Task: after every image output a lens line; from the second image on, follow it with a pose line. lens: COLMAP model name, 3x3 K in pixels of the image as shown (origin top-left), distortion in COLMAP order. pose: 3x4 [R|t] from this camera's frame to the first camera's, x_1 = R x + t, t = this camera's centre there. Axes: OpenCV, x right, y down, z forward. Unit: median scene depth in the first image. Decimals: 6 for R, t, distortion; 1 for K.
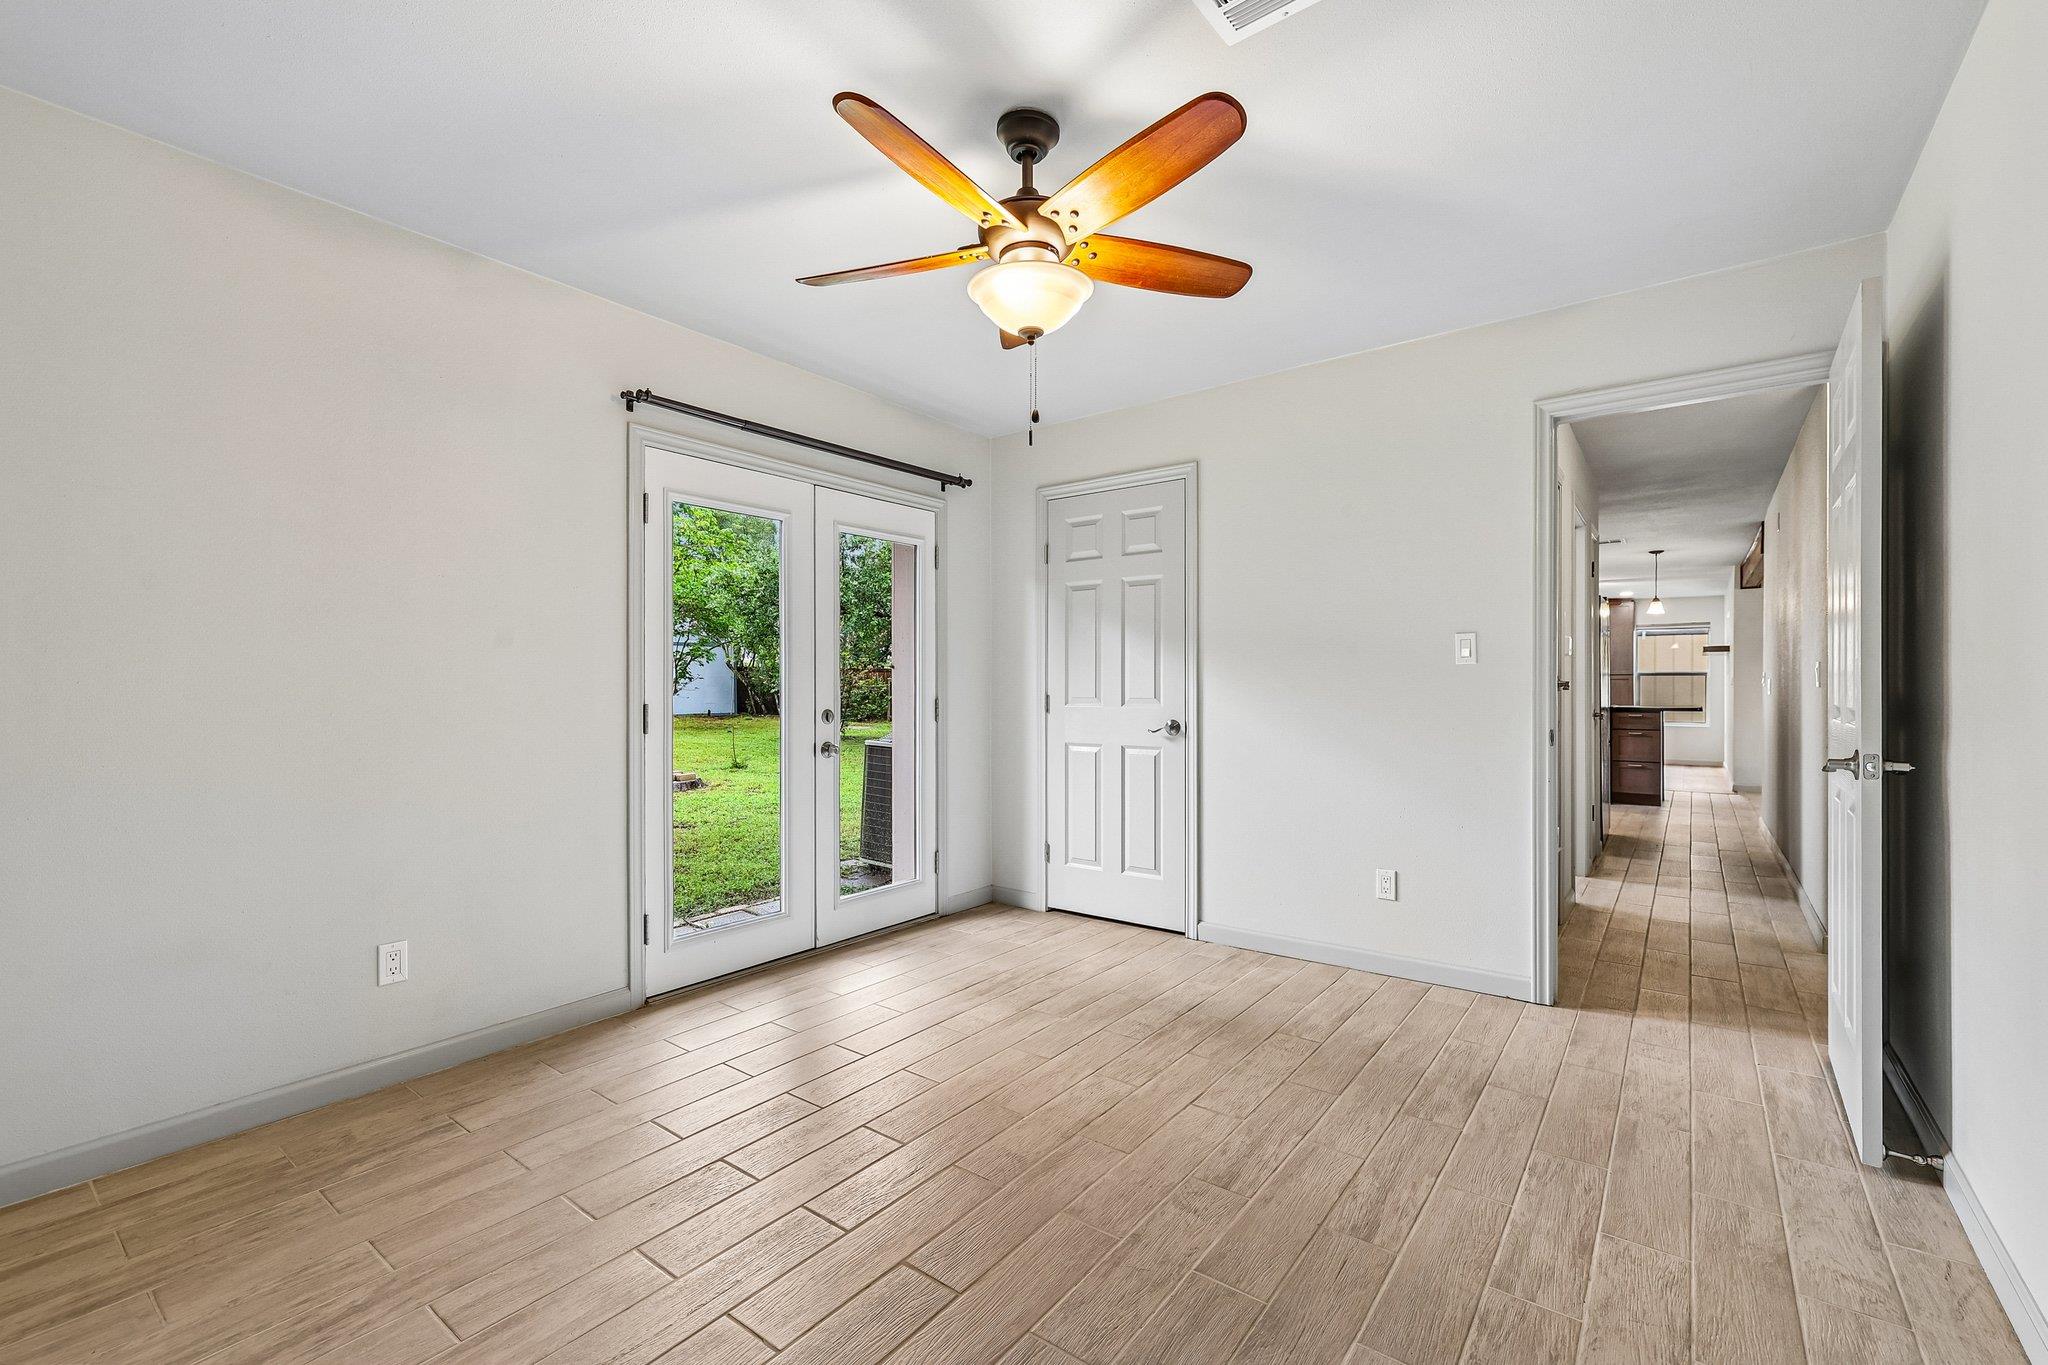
lens RADIAL K [[865.9, 0, 1037.1], [0, 865.9, 682.1], [0, 0, 1]] dist [-0.008079, 0.000134]
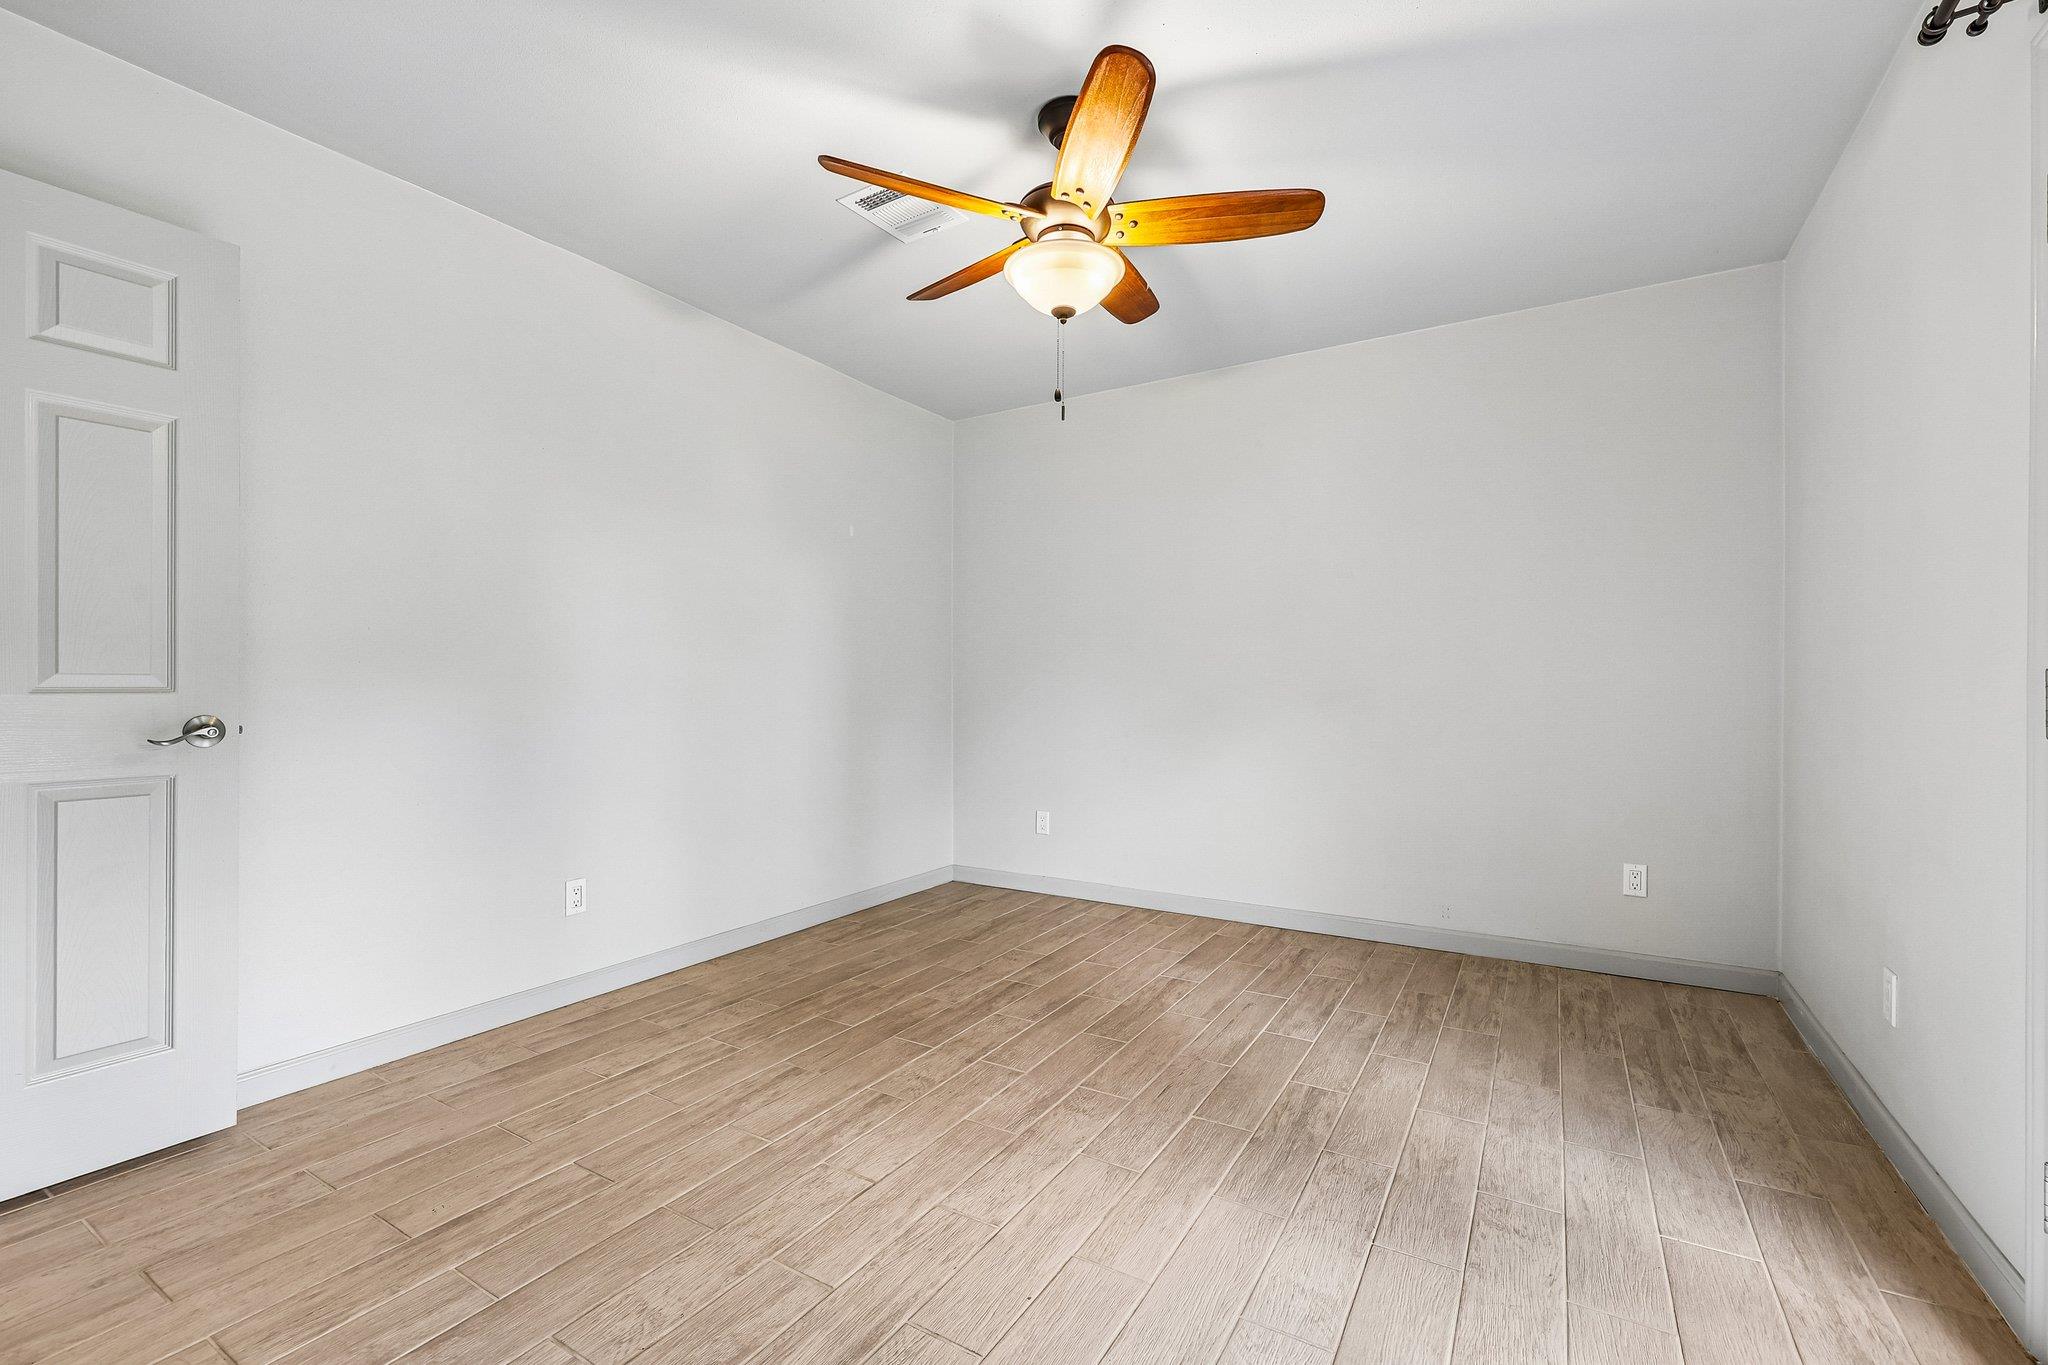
lens RADIAL K [[865.9, 0, 1028.9], [0, 865.9, 678.2], [0, 0, 1]] dist [-0.008079, 0.000134]
pose [[-0.995036, 0.000977, -0.099511, 0.137884], [0.002211, 0.999922, -0.012296, 0.052620], [0.099491, -0.012455, -0.994960, 2.093653]]
